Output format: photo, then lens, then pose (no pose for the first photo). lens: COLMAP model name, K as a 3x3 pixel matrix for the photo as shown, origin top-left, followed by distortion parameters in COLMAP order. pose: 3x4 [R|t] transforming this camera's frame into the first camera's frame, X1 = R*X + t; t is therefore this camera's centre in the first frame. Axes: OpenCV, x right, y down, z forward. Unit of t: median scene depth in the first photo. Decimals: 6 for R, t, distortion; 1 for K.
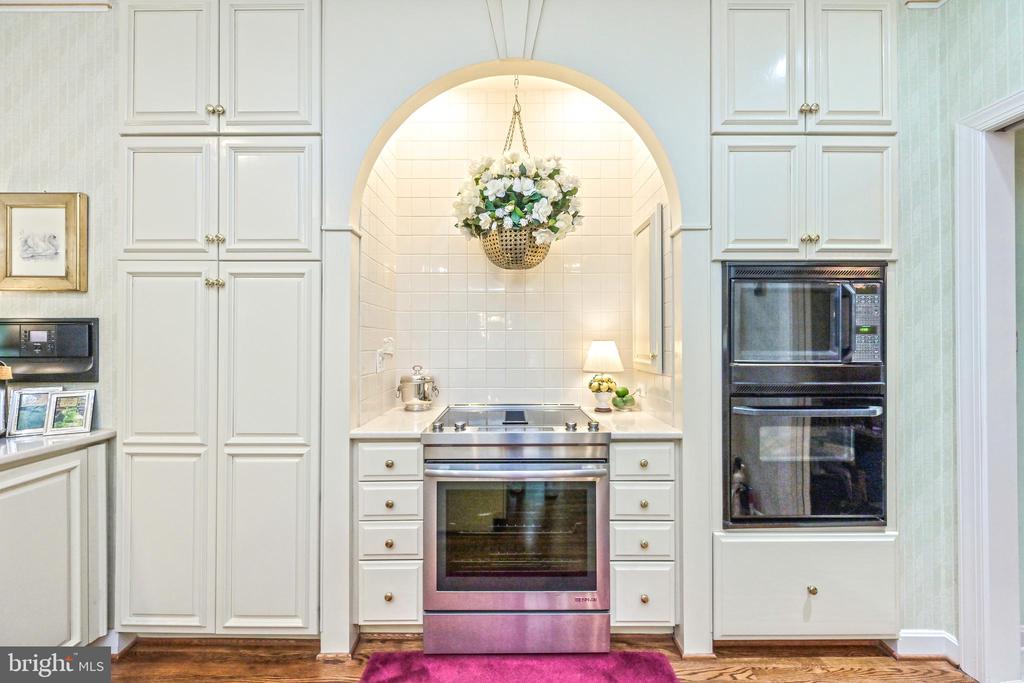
lens RADIAL K [[402.0, 0, 510.1], [0, 402.0, 338.5], [0, 0, 1]] dist [-0.001514, -0.000199]
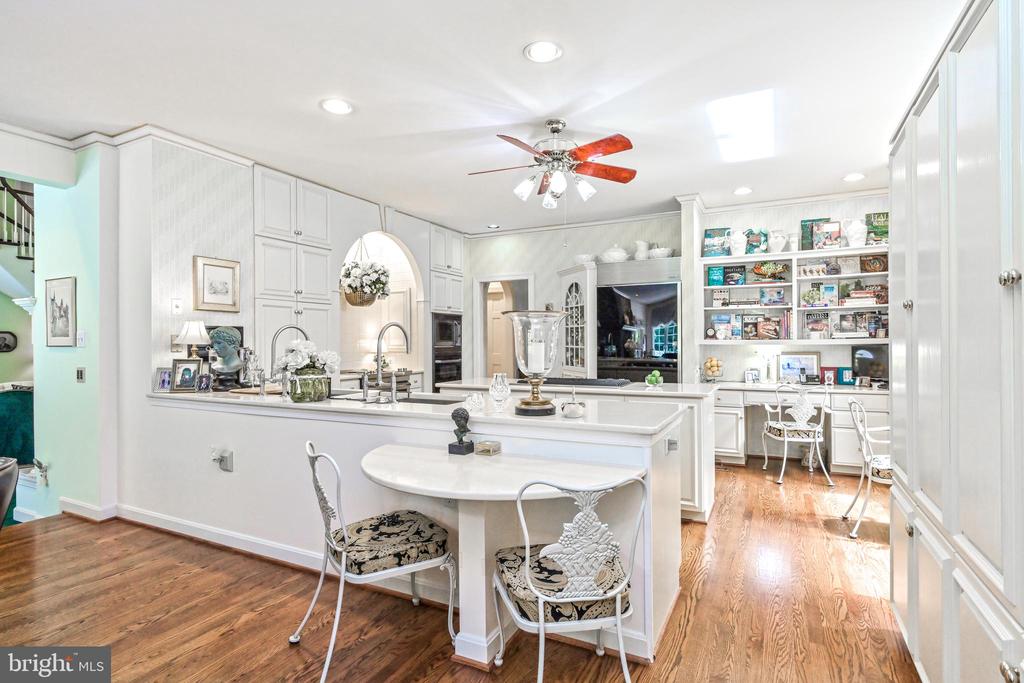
lens RADIAL K [[525.0, 0, 508.9], [0, 525.0, 337.5], [0, 0, 1]] dist [-0.003778, -0.000484]
pose [[0.453590, 0.003732, 0.891203, -2.705861], [-0.000473, 0.999992, -0.003947, 0.010949], [-0.891210, 0.001369, 0.453588, -1.291582]]
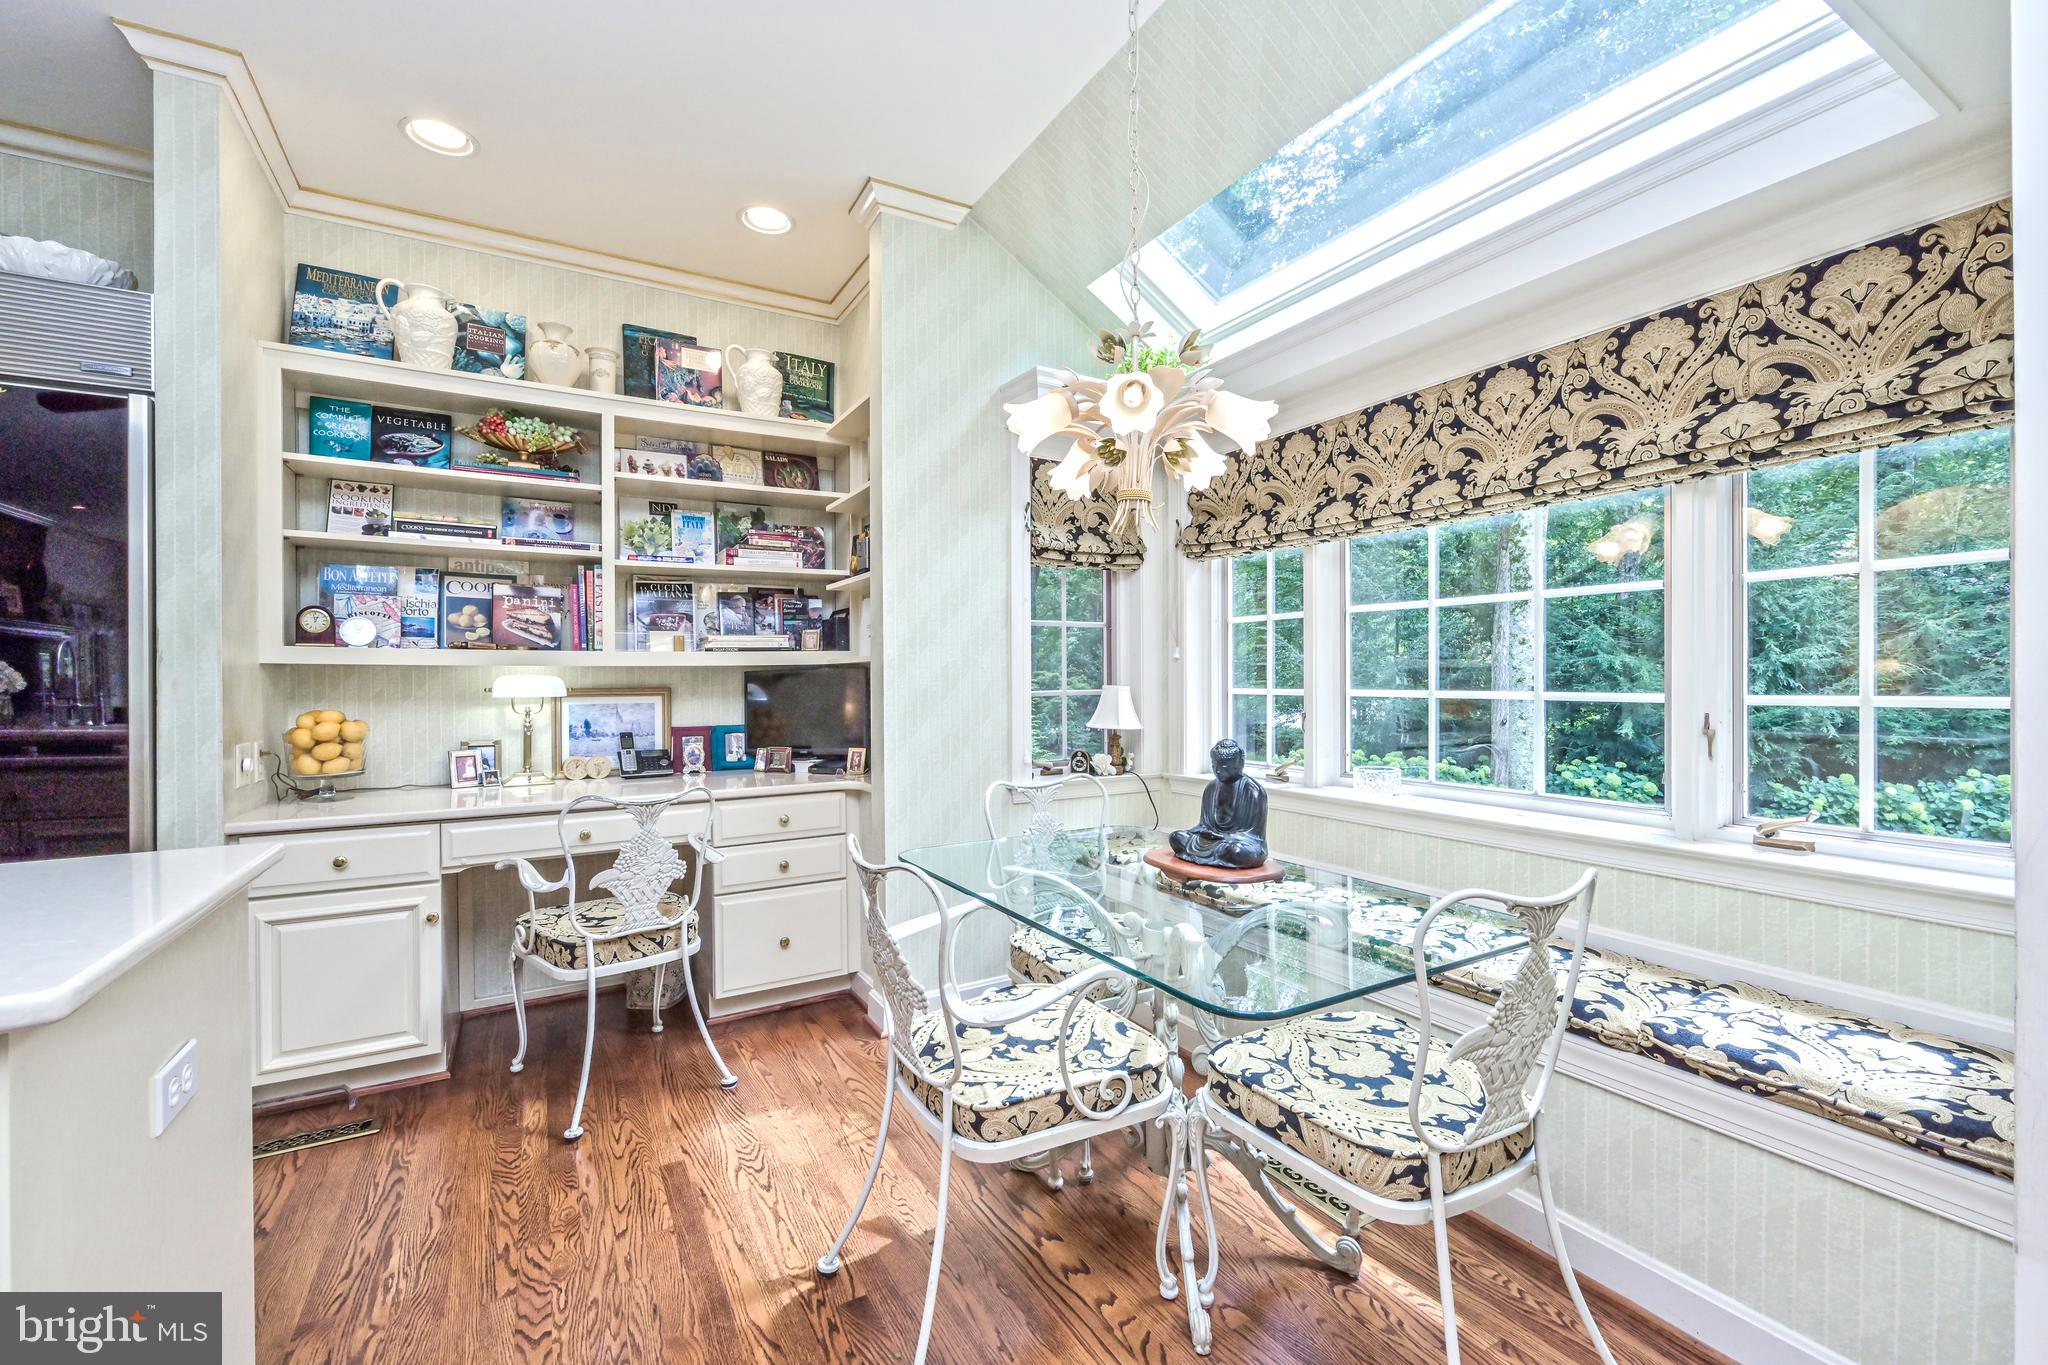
lens RADIAL K [[850.2, 0, 1023.4], [0, 850.2, 683.3], [0, 0, 1]] dist [-0.005182, 0.000332]
pose [[-0.501977, 0.001354, 0.864880, -1.059341], [0.001550, 0.999999, -0.000665, 0.079360], [-0.864880, 0.001007, -0.501978, -1.255337]]
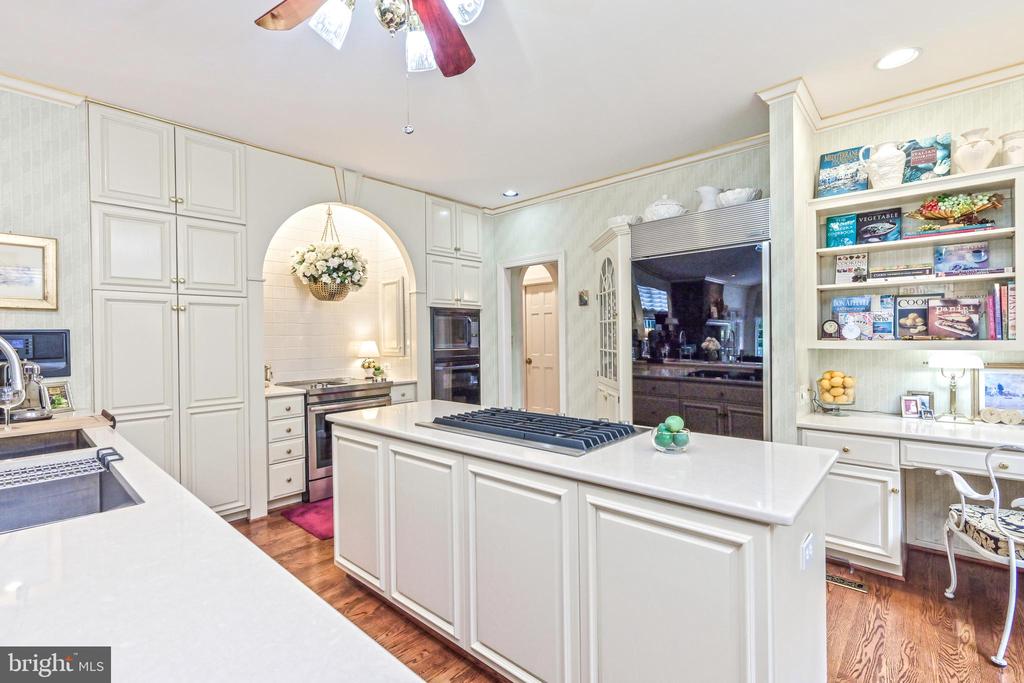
lens RADIAL K [[458.3, 0, 508.2], [0, 458.3, 339.4], [0, 0, 1]] dist [-0.003353, -0.000401]
pose [[0.676037, -0.012043, 0.736769, -1.168023], [0.008666, 0.999927, 0.008393, -0.017556], [-0.736817, 0.000711, 0.676092, -1.184405]]
